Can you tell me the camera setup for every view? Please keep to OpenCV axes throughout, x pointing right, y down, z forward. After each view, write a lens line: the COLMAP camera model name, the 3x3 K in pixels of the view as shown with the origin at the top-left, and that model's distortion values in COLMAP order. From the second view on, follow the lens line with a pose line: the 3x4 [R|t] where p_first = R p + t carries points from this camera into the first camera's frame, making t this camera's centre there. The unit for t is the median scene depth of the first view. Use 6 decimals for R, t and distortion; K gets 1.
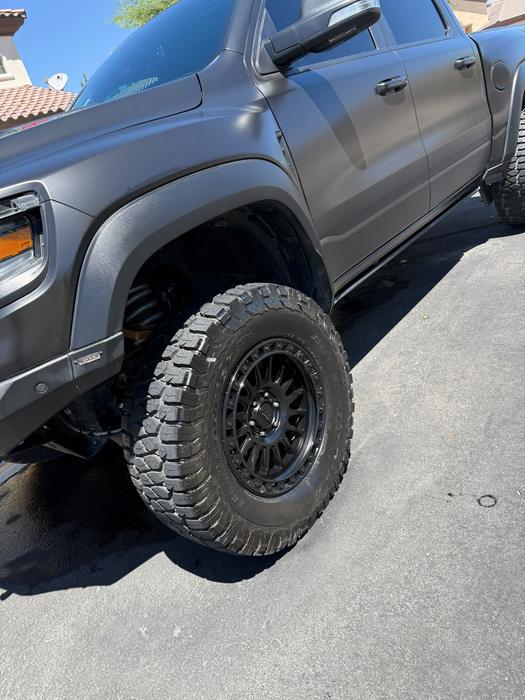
lens RADIAL K [[495.8, 0, 265.5], [0, 495.8, 348.8], [0, 0, 1]] dist [-0.001060, -0.001913]
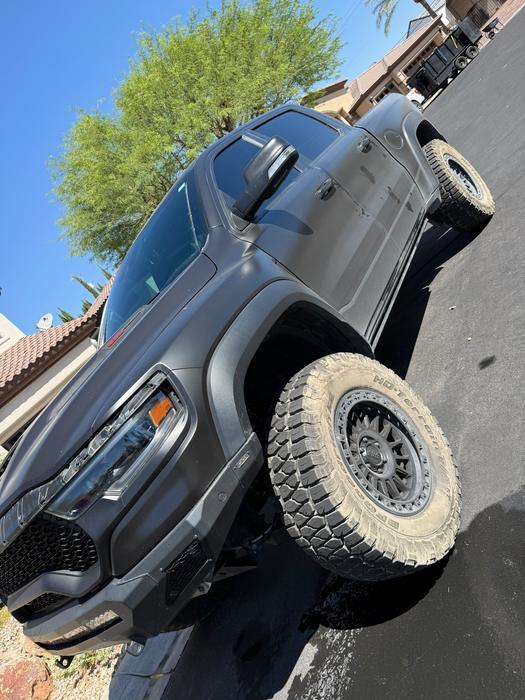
lens RADIAL K [[499.5, 0, 260.0], [0, 499.5, 357.9], [0, 0, 1]] dist [0.055556, -0.074787]
pose [[0.880101, -0.474758, -0.005163, -0.124775], [0.461521, 0.858014, -0.225412, 0.077530], [0.111446, 0.196003, 0.974250, -0.264603]]
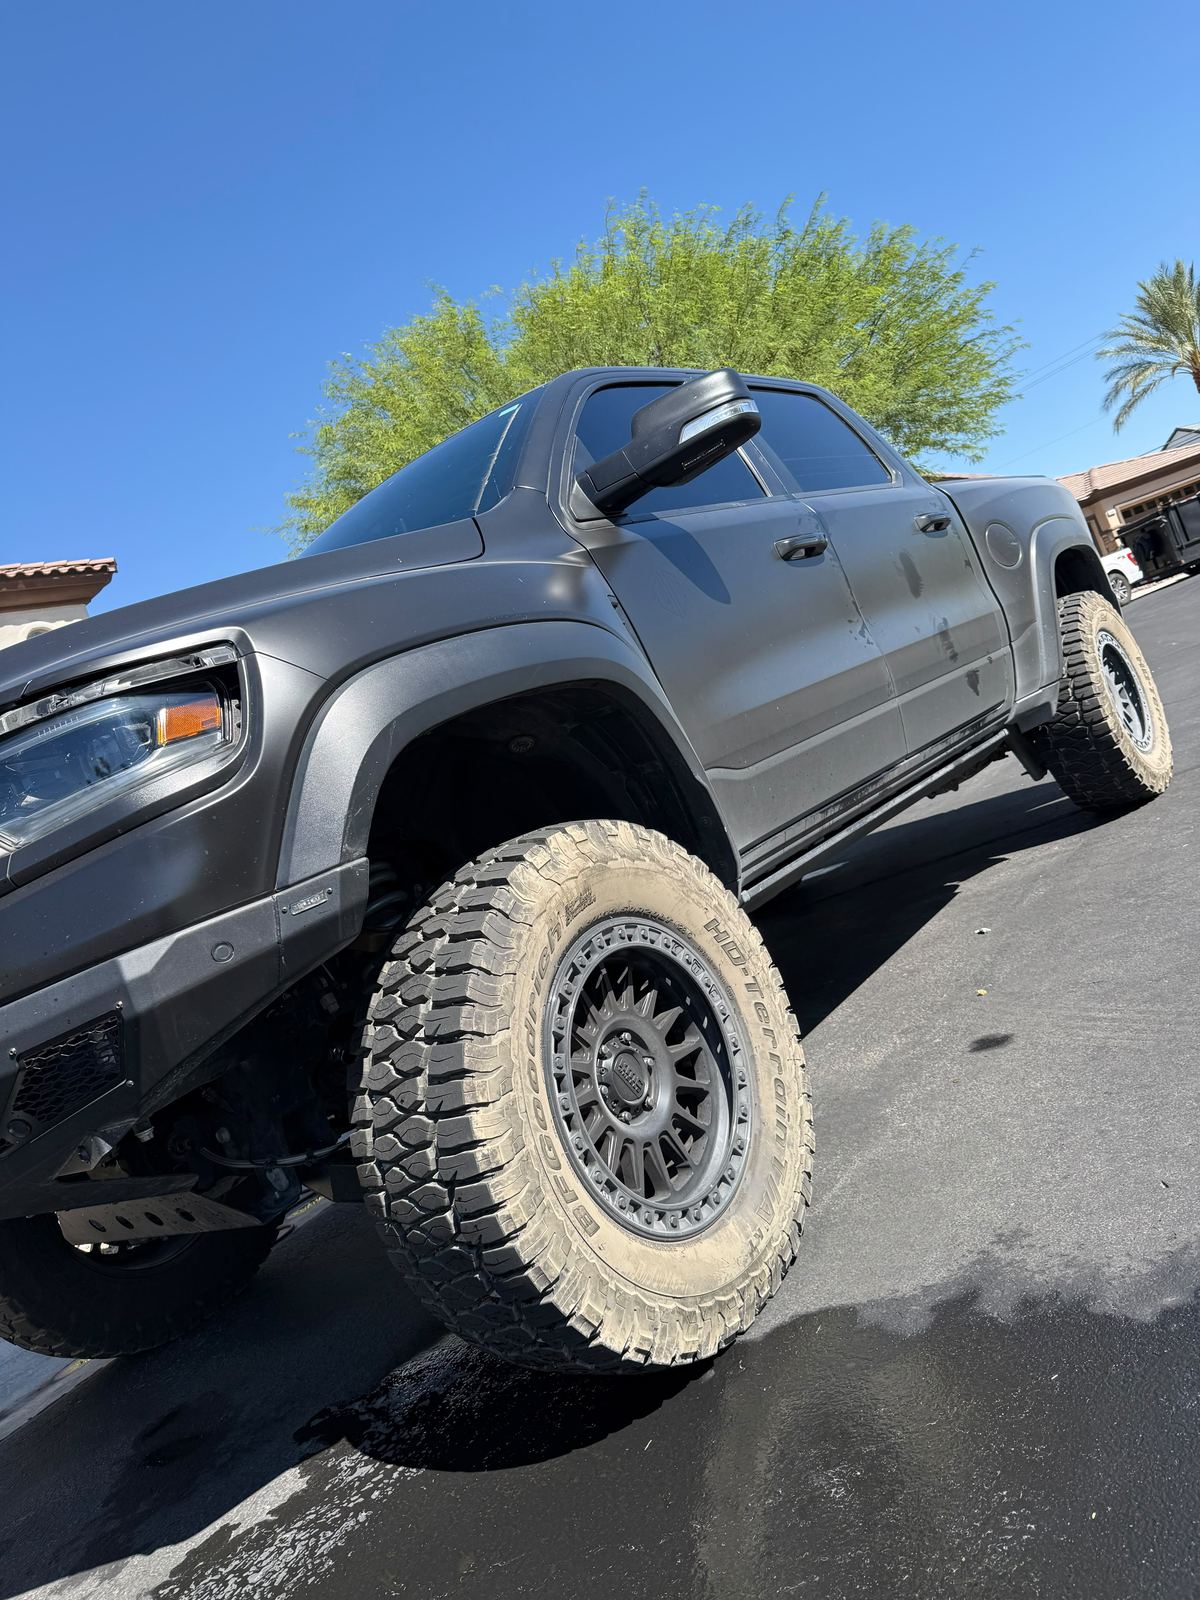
lens RADIAL K [[1141.6, 0, 594.3], [0, 1141.6, 818.0], [0, 0, 1]] dist [0.055556, -0.074787]
pose [[0.997396, -0.071967, 0.004588, -0.020403], [0.068707, 0.929047, -0.363525, 0.308257], [0.021900, 0.362893, 0.931573, -0.178611]]
